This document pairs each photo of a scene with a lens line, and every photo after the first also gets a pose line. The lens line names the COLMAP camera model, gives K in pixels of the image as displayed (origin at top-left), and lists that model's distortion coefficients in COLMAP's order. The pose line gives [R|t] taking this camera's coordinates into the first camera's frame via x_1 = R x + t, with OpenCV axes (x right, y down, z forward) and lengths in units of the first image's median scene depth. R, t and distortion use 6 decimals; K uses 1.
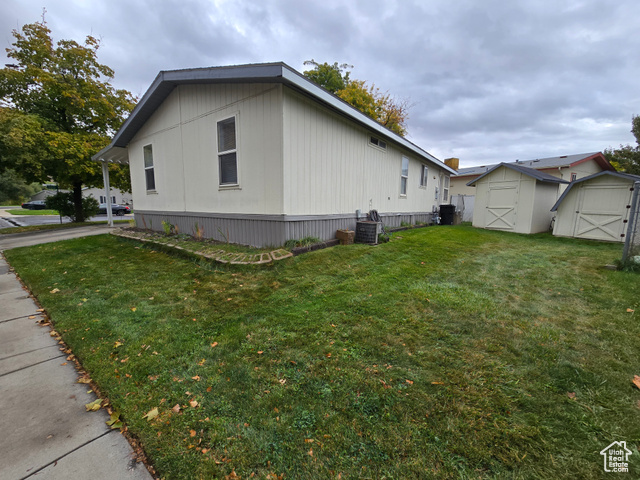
lens RADIAL K [[261.8, 0, 320.0], [0, 261.8, 240.0], [0, 0, 1]] dist [-0.001321, -0.000352]
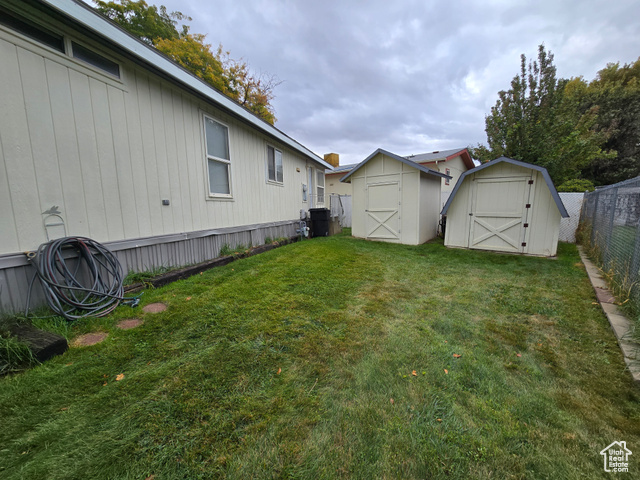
lens RADIAL K [[261.8, 0, 320.0], [0, 261.8, 240.0], [0, 0, 1]] dist [-0.001321, -0.000352]
pose [[0.933183, -0.075403, 0.351402, 0.231096], [0.079308, 0.996845, 0.003289, -0.051007], [-0.350542, 0.024800, 0.936219, 0.329032]]
